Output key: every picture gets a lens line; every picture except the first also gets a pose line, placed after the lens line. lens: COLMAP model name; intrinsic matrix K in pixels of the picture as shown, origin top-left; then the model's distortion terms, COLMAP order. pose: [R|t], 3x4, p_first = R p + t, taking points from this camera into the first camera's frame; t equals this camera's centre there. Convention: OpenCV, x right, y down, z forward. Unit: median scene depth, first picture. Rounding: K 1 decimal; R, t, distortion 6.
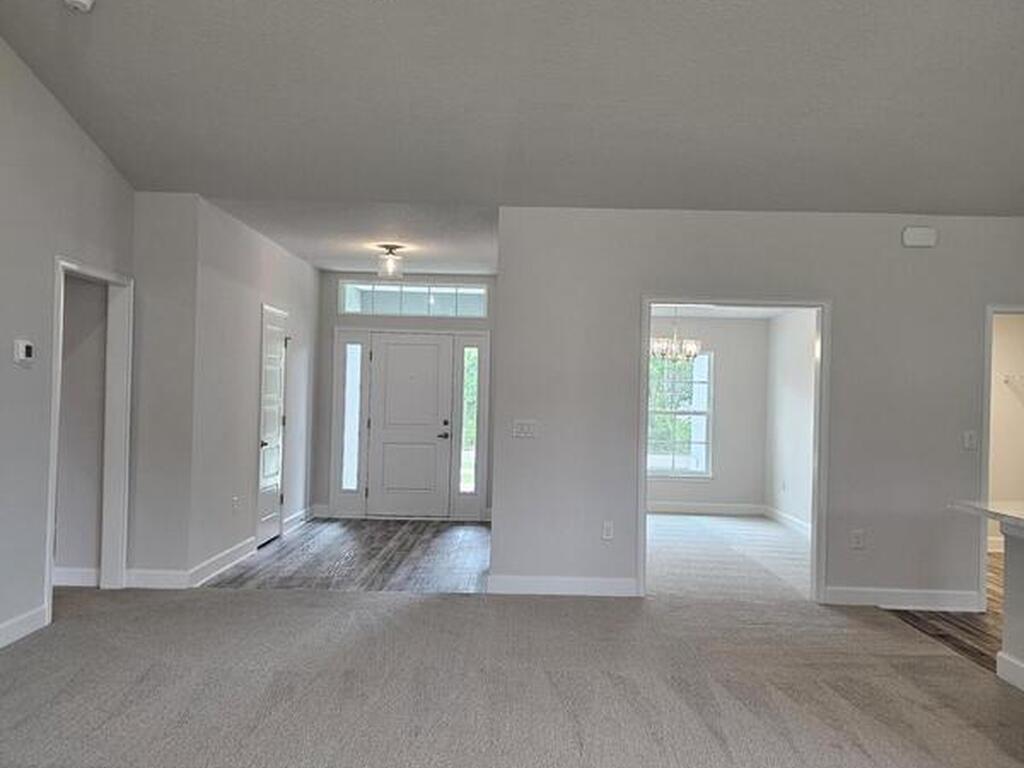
lens RADIAL K [[903.0, 0, 513.9], [0, 903.0, 390.7], [0, 0, 1]] dist [0.088081, -0.144980]
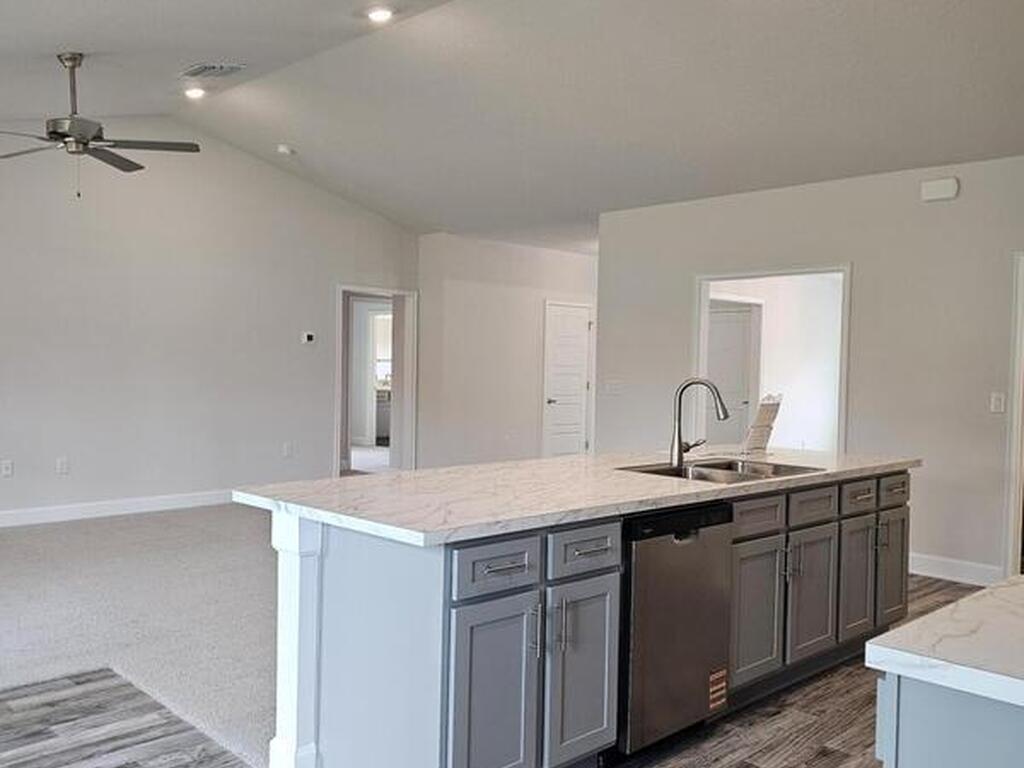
lens RADIAL K [[913.9, 0, 509.7], [0, 913.9, 392.4], [0, 0, 1]] dist [0.073893, -0.063658]
pose [[0.698203, 0.010299, -0.715826, 0.835109], [0.001726, 0.999869, 0.016069, 0.028517], [0.715898, -0.012454, 0.698094, -0.005357]]
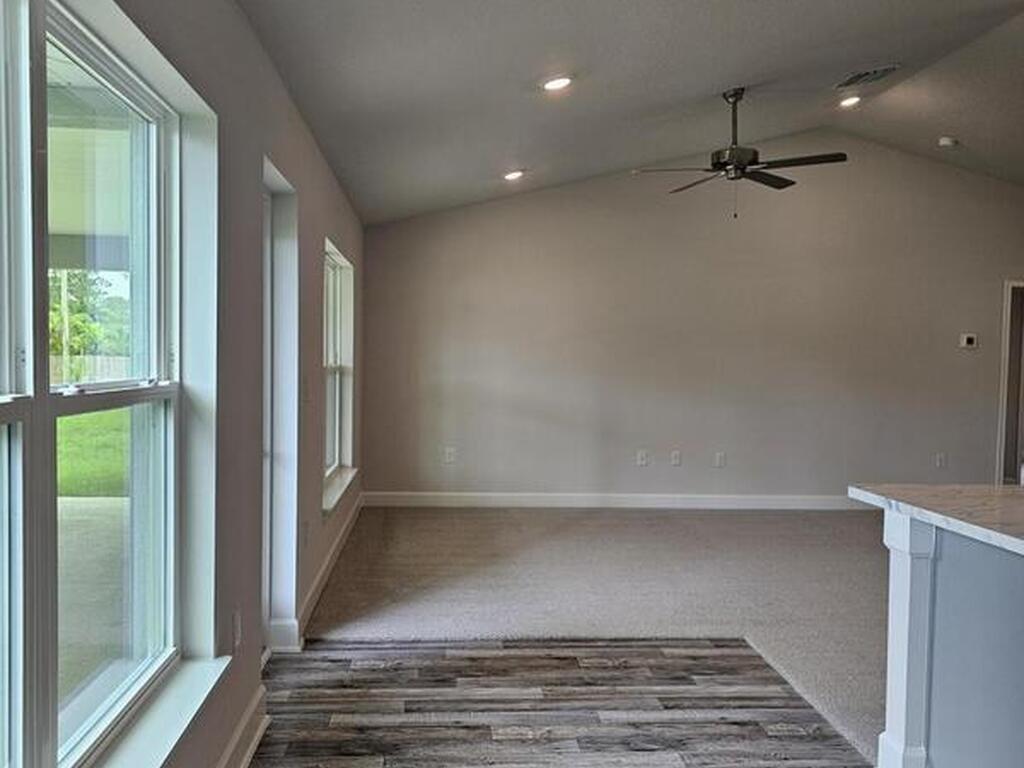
lens RADIAL K [[903.0, 0, 513.9], [0, 903.0, 390.7], [0, 0, 1]] dist [0.088081, -0.144980]
pose [[0.092753, 0.012700, -0.995608, 0.843615], [-0.010319, 0.999877, 0.011793, 0.029314], [0.995636, 0.009180, 0.092873, -0.004108]]
